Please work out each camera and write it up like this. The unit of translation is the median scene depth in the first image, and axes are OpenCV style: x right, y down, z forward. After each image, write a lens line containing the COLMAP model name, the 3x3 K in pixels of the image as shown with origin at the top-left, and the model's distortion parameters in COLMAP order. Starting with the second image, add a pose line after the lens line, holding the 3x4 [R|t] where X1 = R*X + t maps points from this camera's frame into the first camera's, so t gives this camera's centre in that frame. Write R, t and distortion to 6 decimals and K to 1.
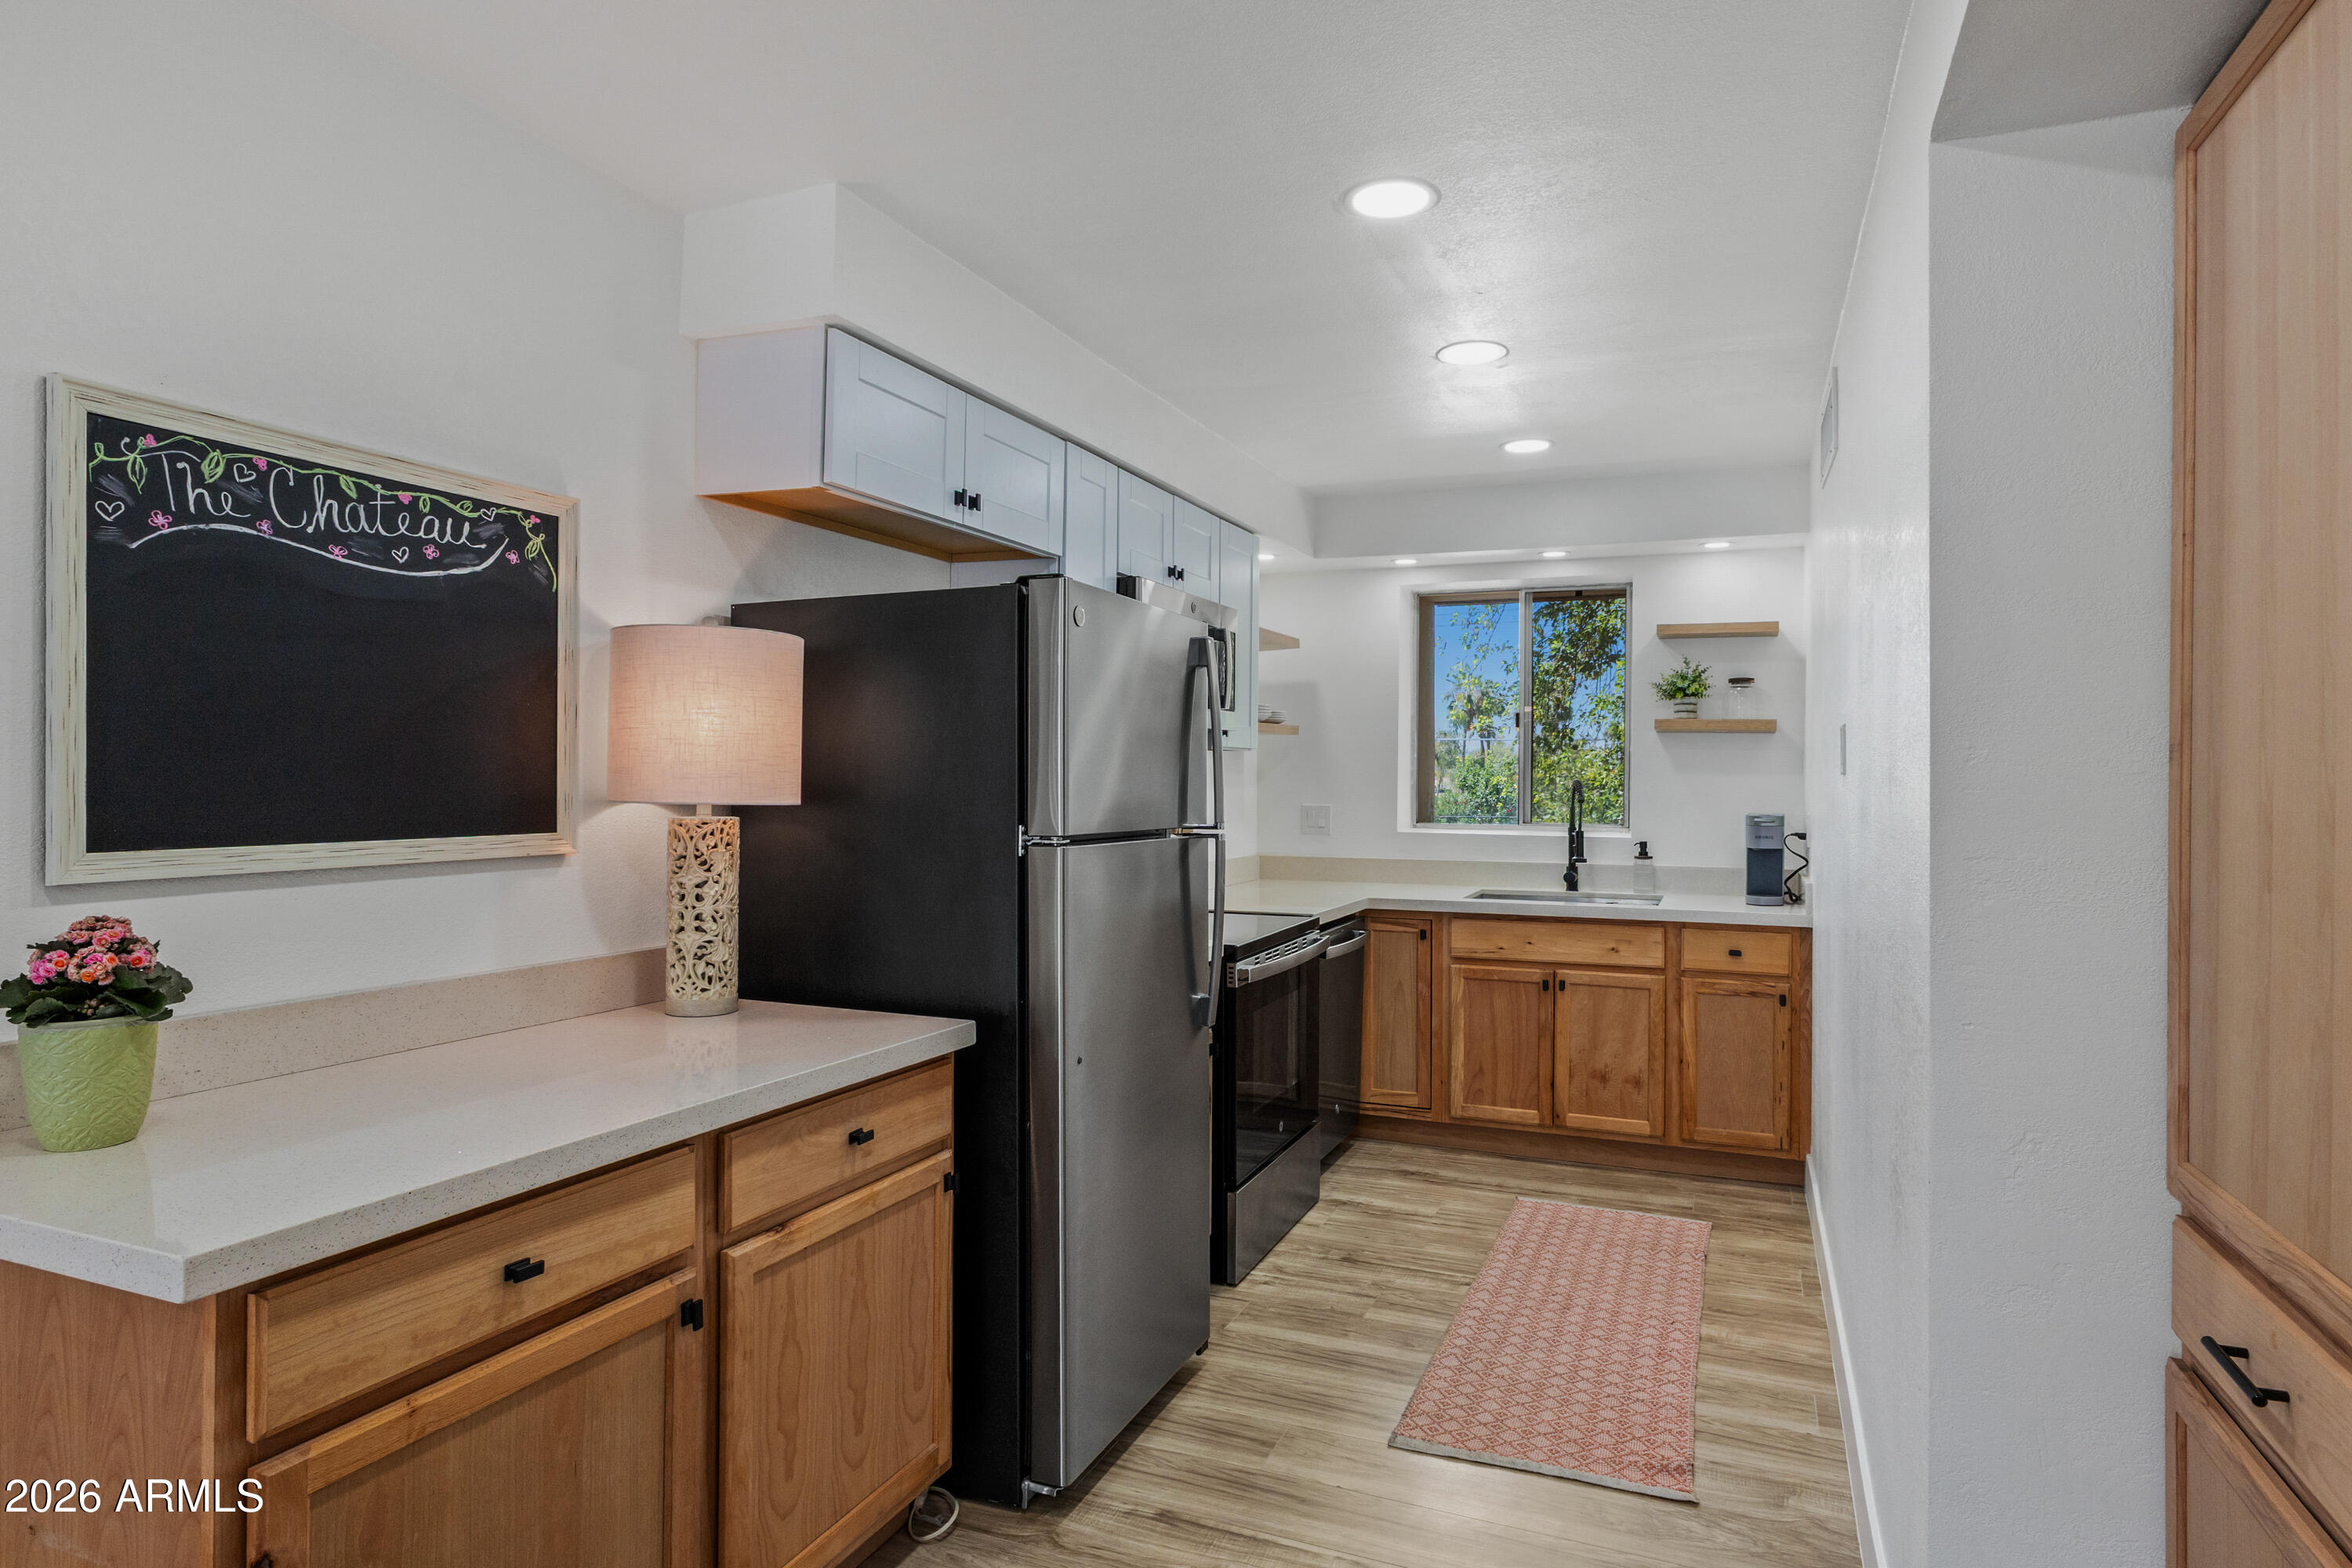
lens RADIAL K [[1310.6, 0, 1156.3], [0, 1310.6, 780.7], [0, 0, 1]] dist [0.000048, 0.002785]
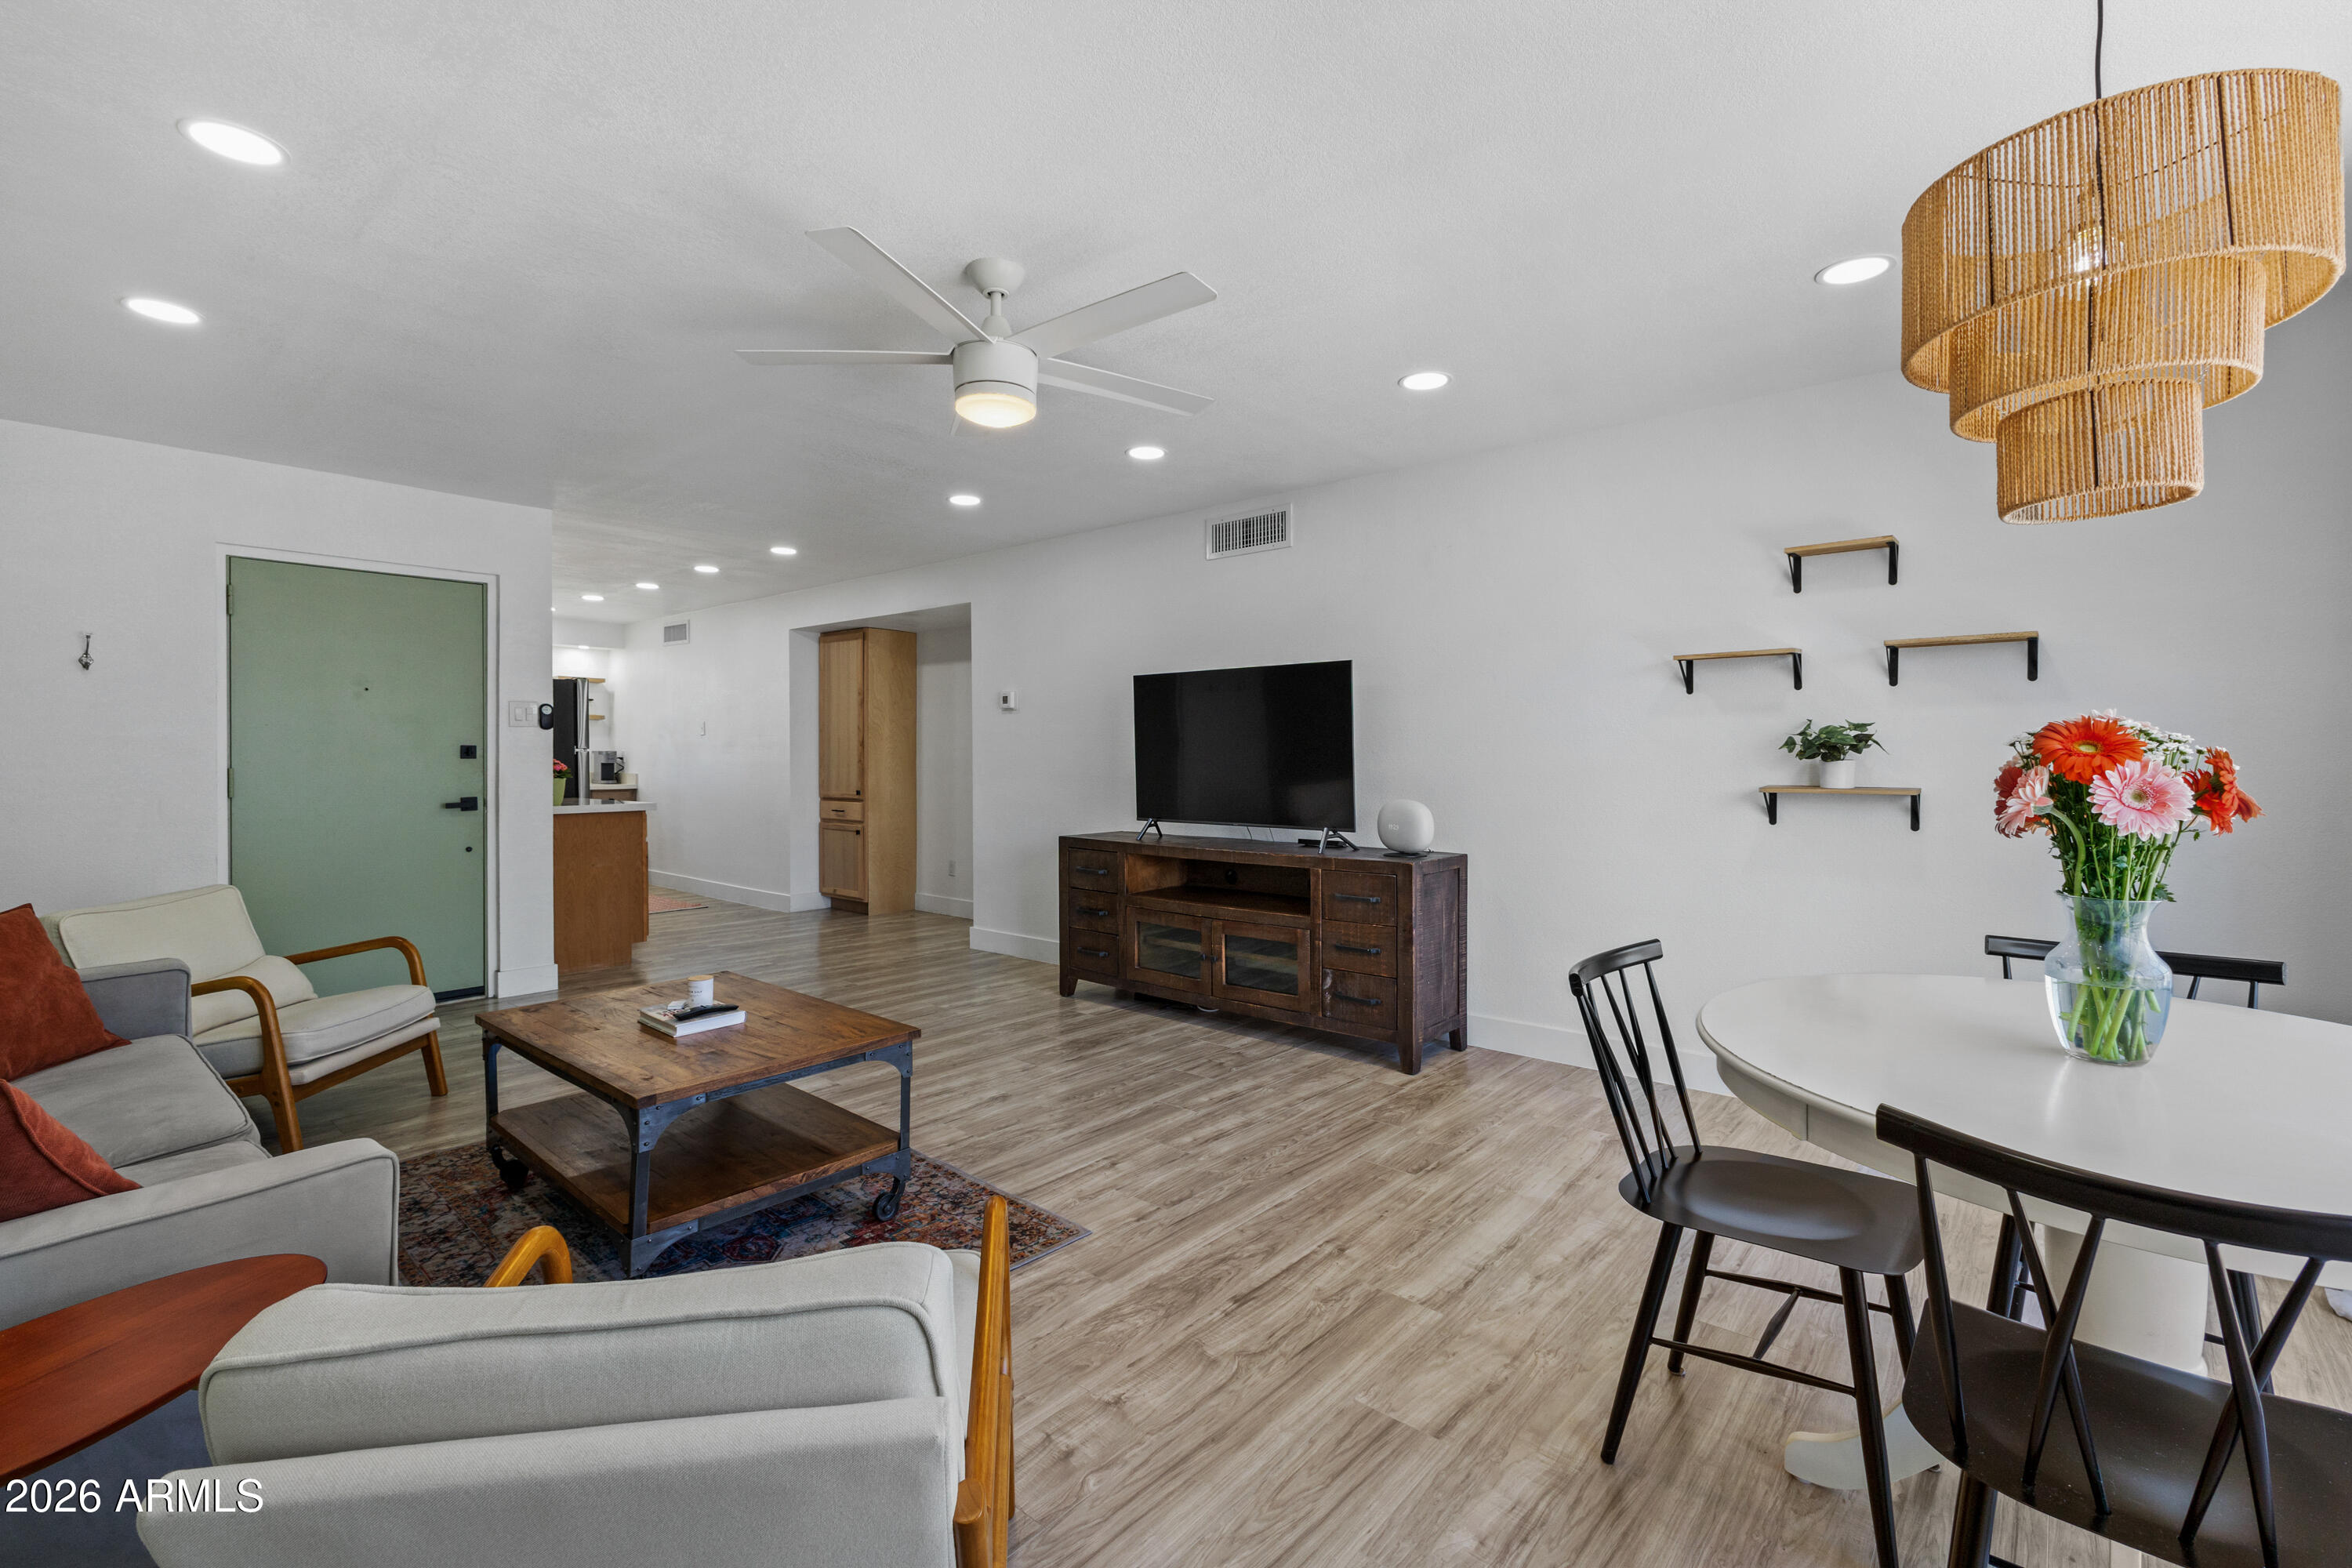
lens RADIAL K [[1031.0, 0, 1170.5], [0, 1031.0, 755.5], [0, 0, 1]] dist [-0.002521, 0.004138]
pose [[0.298577, -0.007541, 0.954356, -2.320408], [0.002478, 0.999972, 0.007126, 0.043996], [-0.954382, 0.000238, 0.298587, -1.422427]]
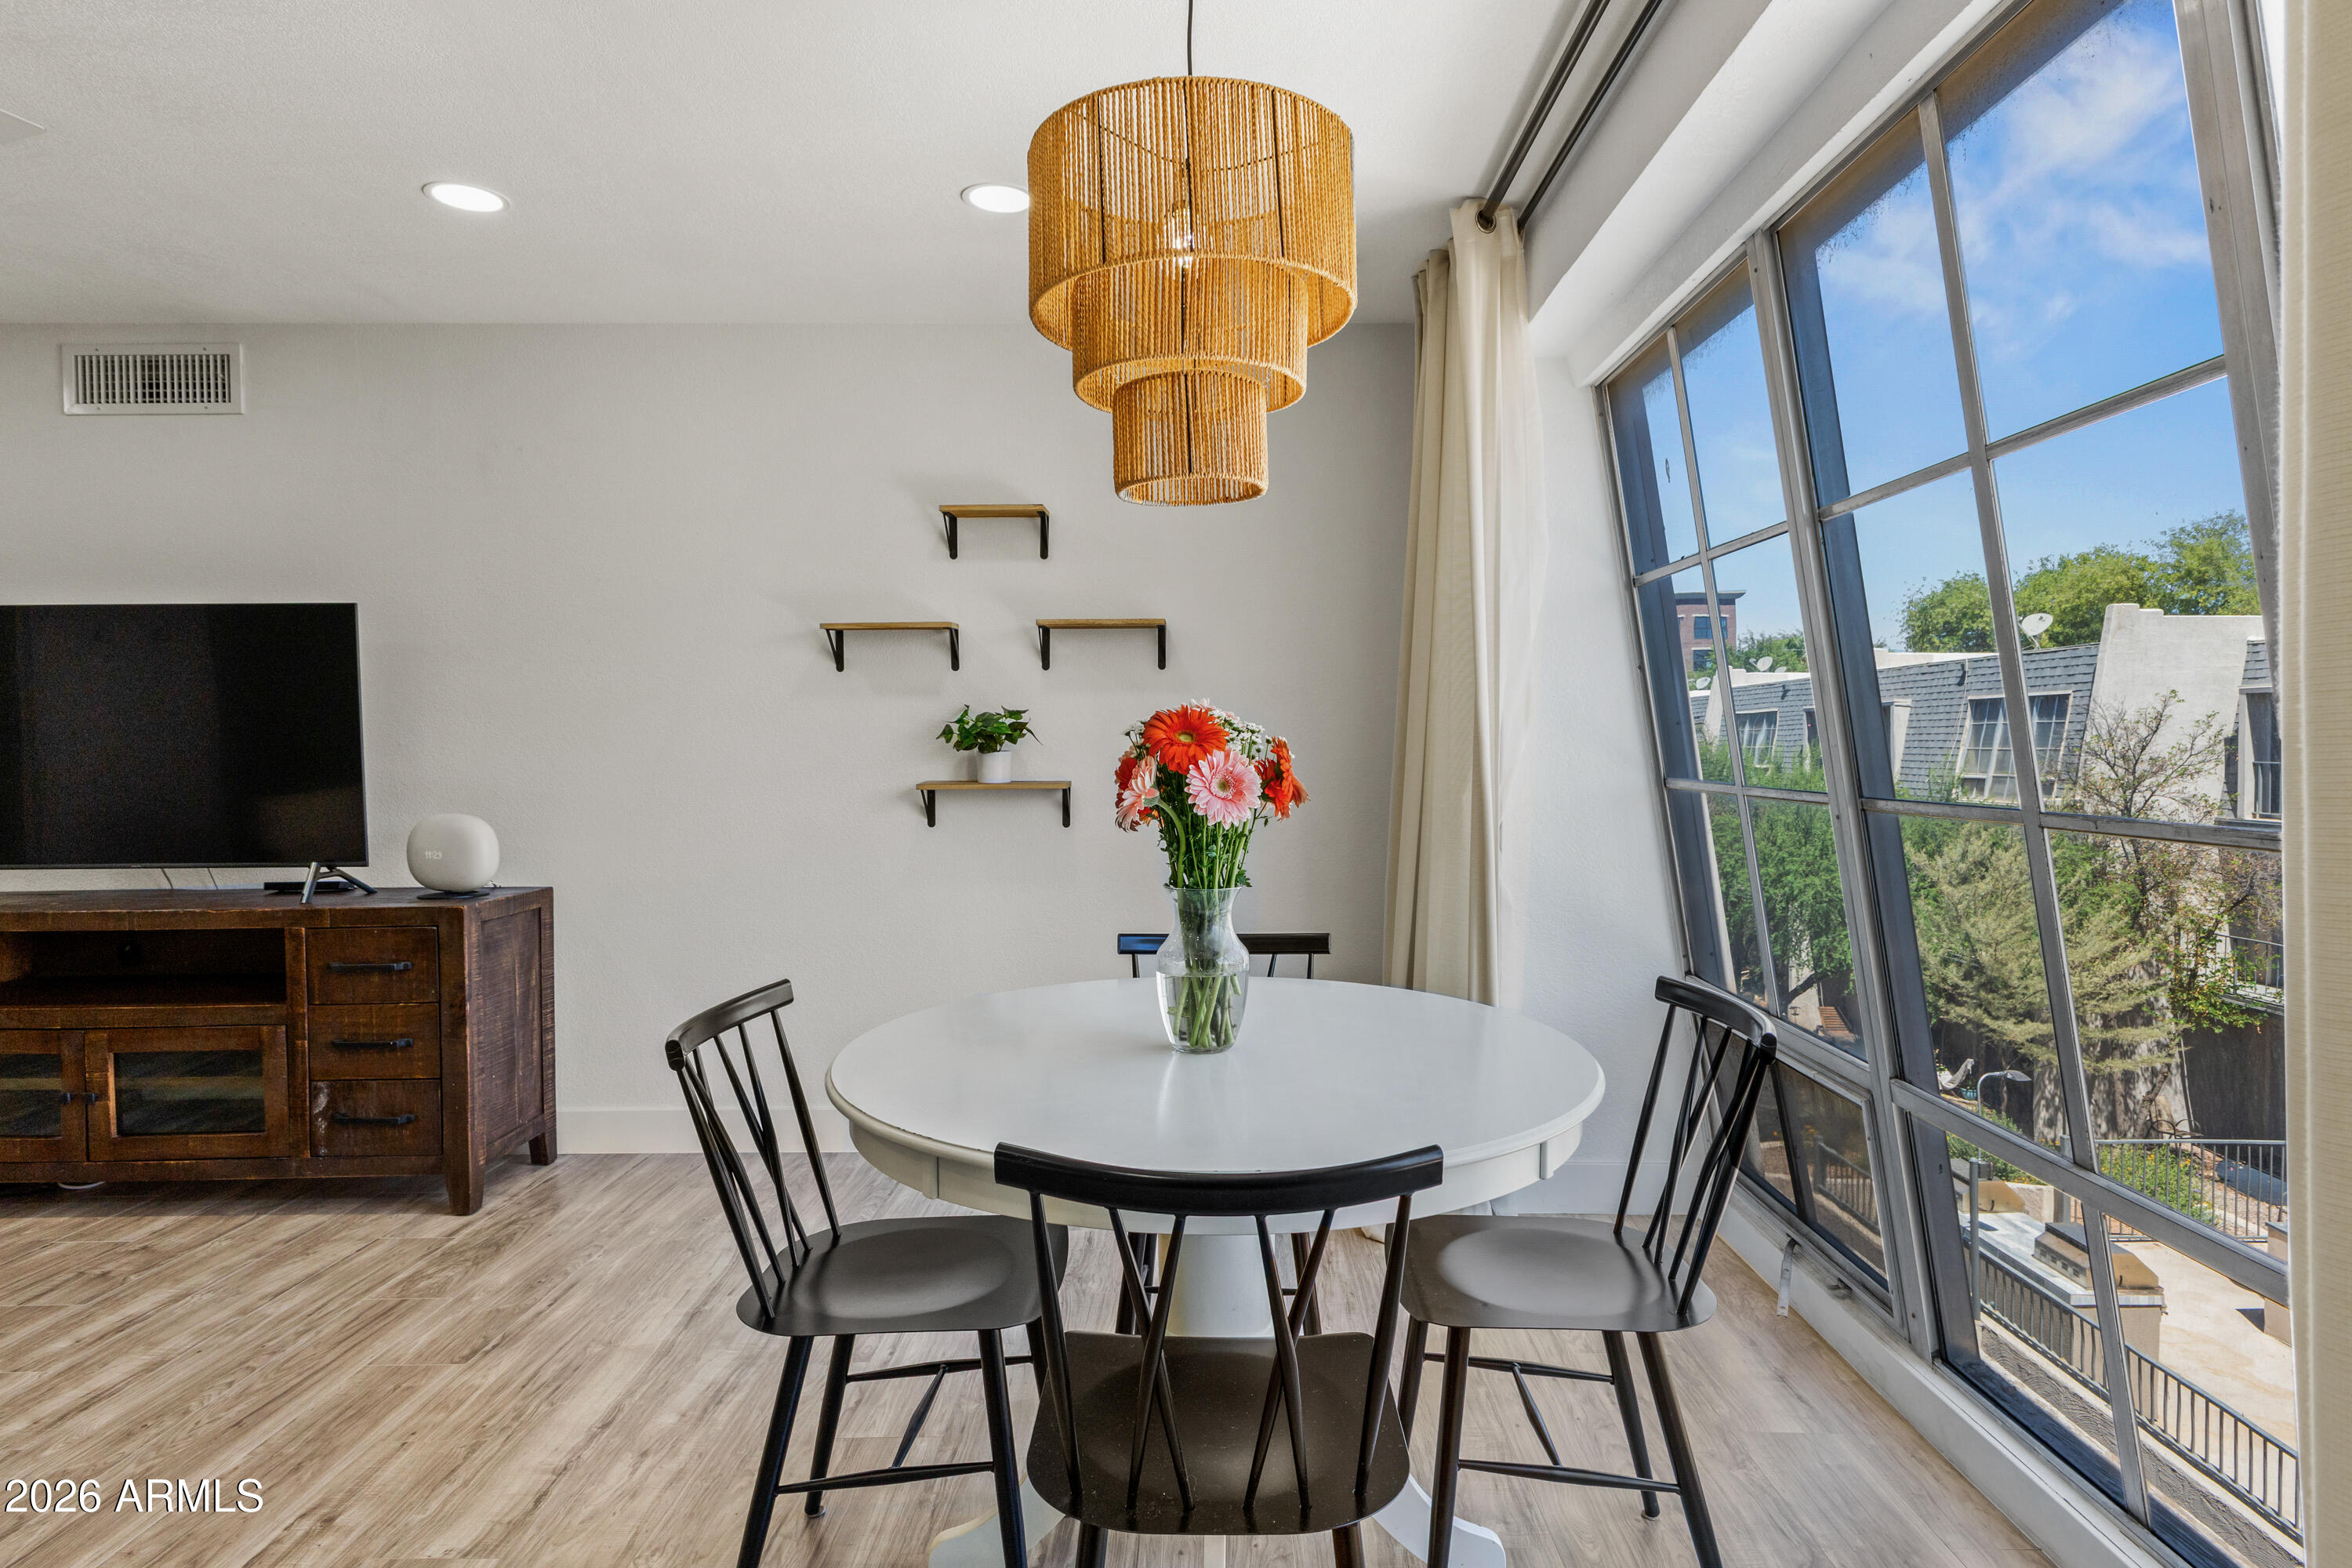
lens RADIAL K [[1347.8, 0, 1191.8], [0, 1347.8, 768.1], [0, 0, 1]] dist [0.019441, -0.000558]
pose [[-0.394812, -0.021349, 0.918514, -2.304810], [0.003299, 0.999691, 0.024654, 0.043669], [-0.918756, 0.012764, -0.394620, -1.445545]]
